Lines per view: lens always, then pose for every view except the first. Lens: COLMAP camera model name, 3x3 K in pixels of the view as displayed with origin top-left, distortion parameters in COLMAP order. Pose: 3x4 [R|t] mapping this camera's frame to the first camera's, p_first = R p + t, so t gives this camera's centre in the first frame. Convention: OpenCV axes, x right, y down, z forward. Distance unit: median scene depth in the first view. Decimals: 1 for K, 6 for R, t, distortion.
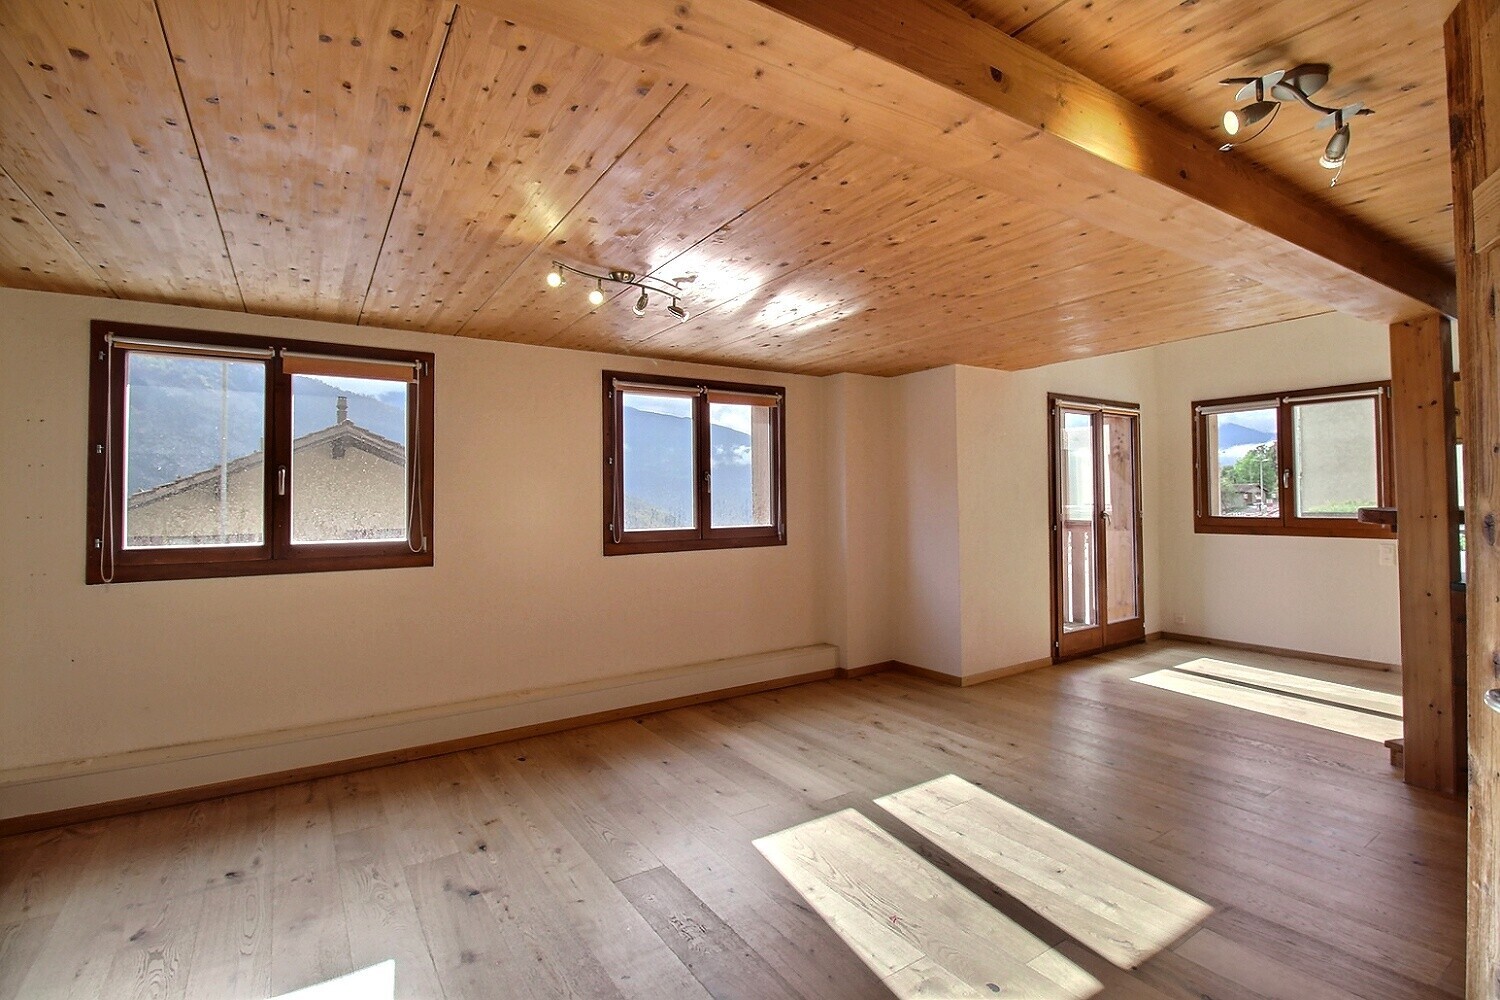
lens RADIAL K [[702.1, 0, 759.6], [0, 702.1, 491.2], [0, 0, 1]] dist [-0.013969, -0.001967]
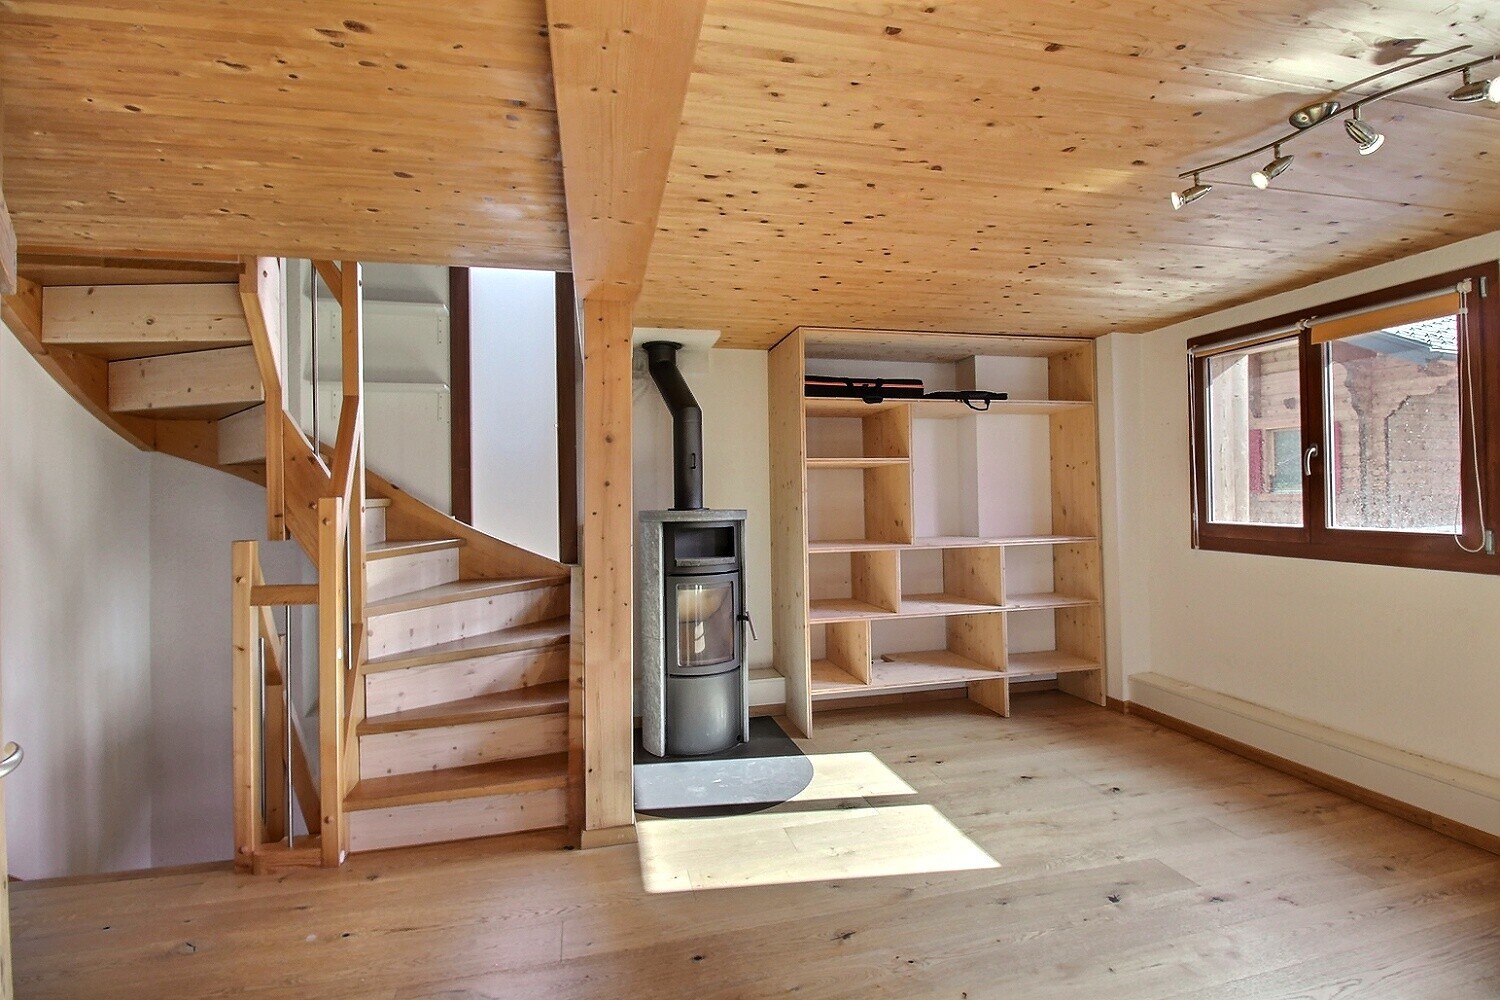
lens RADIAL K [[702.1, 0, 758.5], [0, 702.1, 488.6], [0, 0, 1]] dist [-0.013969, -0.001967]
pose [[-0.325789, 0.005937, -0.945424, 0.470898], [0.024009, 0.999710, -0.001996, 0.009012], [0.945138, -0.023349, -0.325837, 0.640778]]
